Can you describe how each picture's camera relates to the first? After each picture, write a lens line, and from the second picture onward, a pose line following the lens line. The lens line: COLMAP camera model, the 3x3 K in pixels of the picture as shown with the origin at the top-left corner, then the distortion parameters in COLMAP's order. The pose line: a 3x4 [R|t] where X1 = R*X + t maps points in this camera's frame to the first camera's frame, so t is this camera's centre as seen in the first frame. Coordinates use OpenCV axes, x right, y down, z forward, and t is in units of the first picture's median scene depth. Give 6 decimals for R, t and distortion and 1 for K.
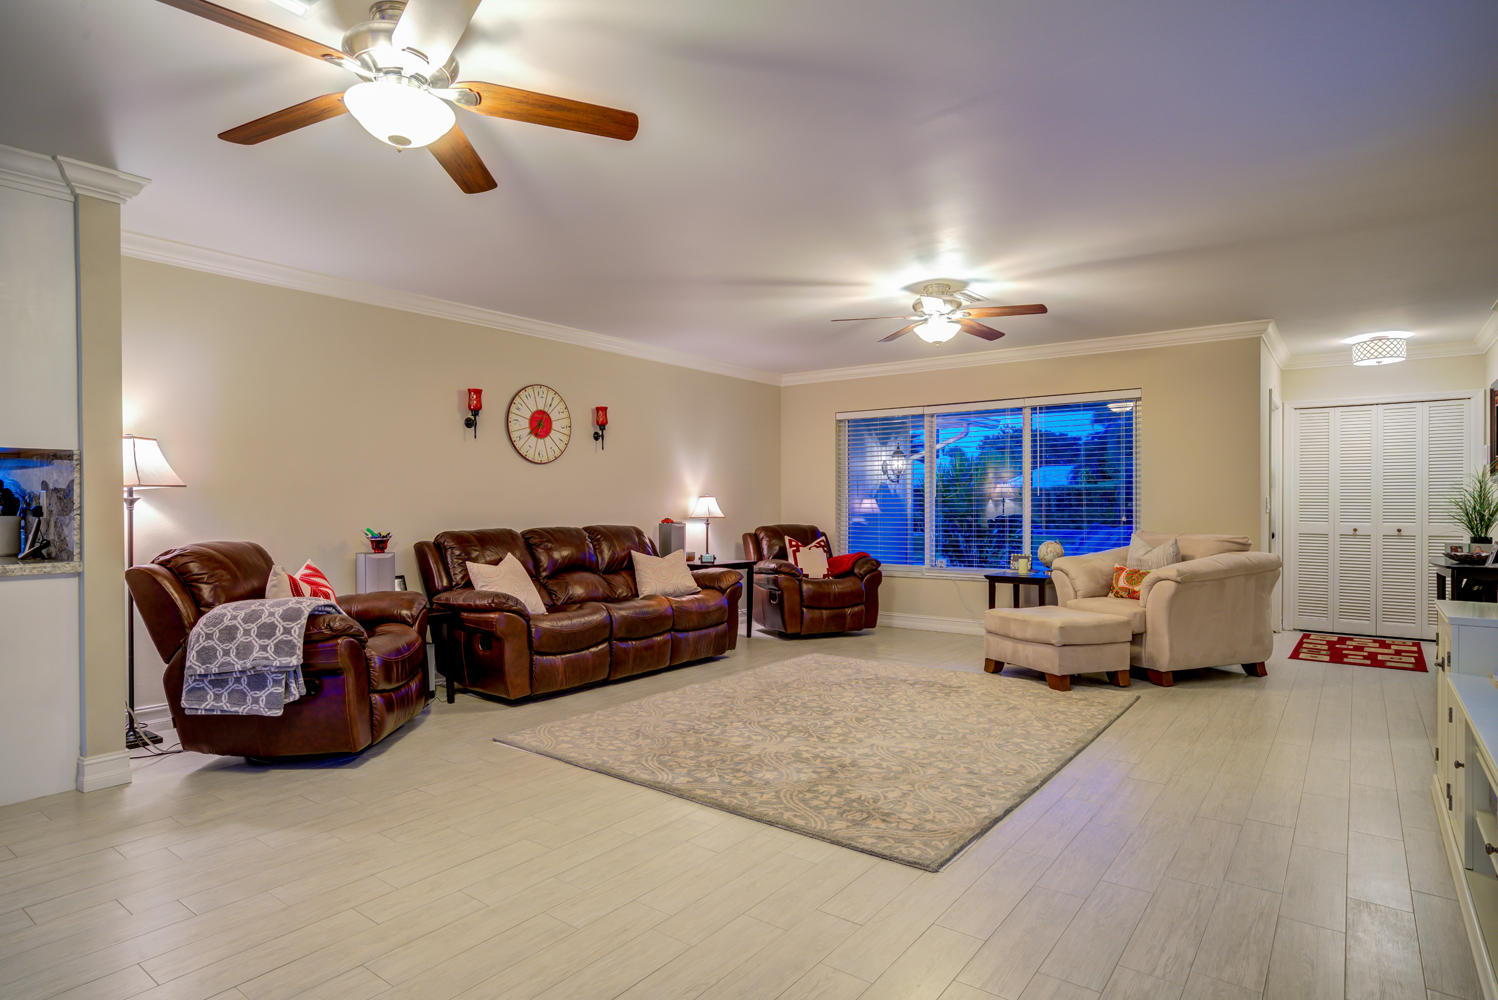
lens RADIAL K [[808.4, 0, 746.0], [0, 808.4, 505.2], [0, 0, 1]] dist [-0.020751, 0.012732]
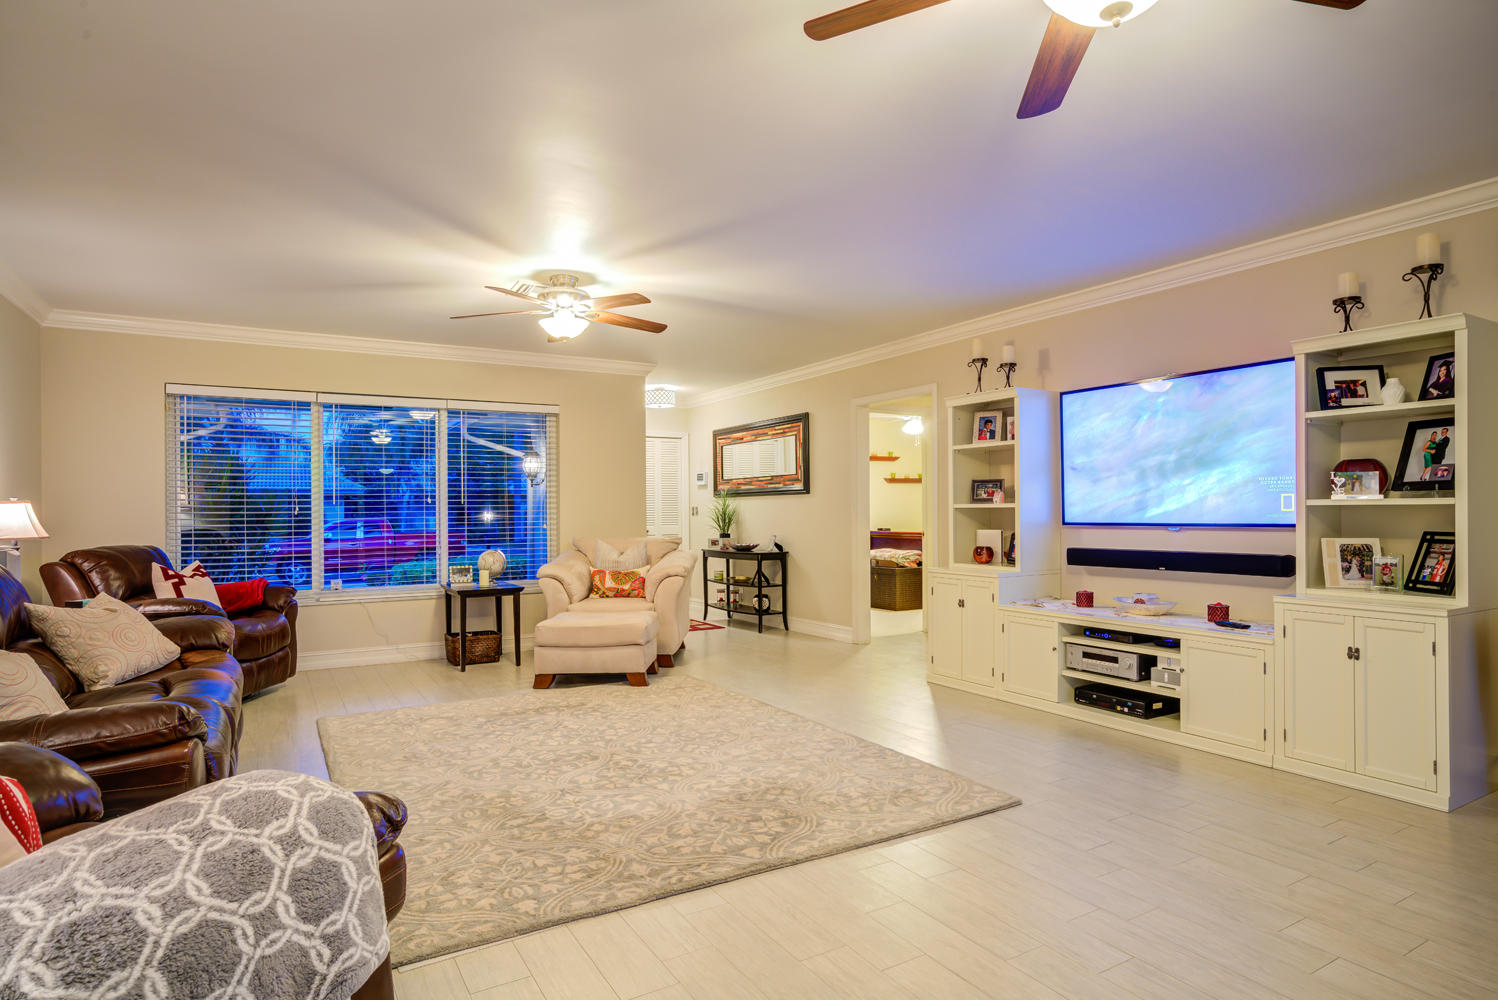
lens RADIAL K [[808.4, 0, 741.4], [0, 808.4, 505.9], [0, 0, 1]] dist [-0.020751, 0.012732]
pose [[0.388560, 0.003853, 0.921415, -0.653519], [0.005705, 0.999962, -0.006587, -0.002078], [-0.921406, 0.007816, 0.388523, 0.544203]]
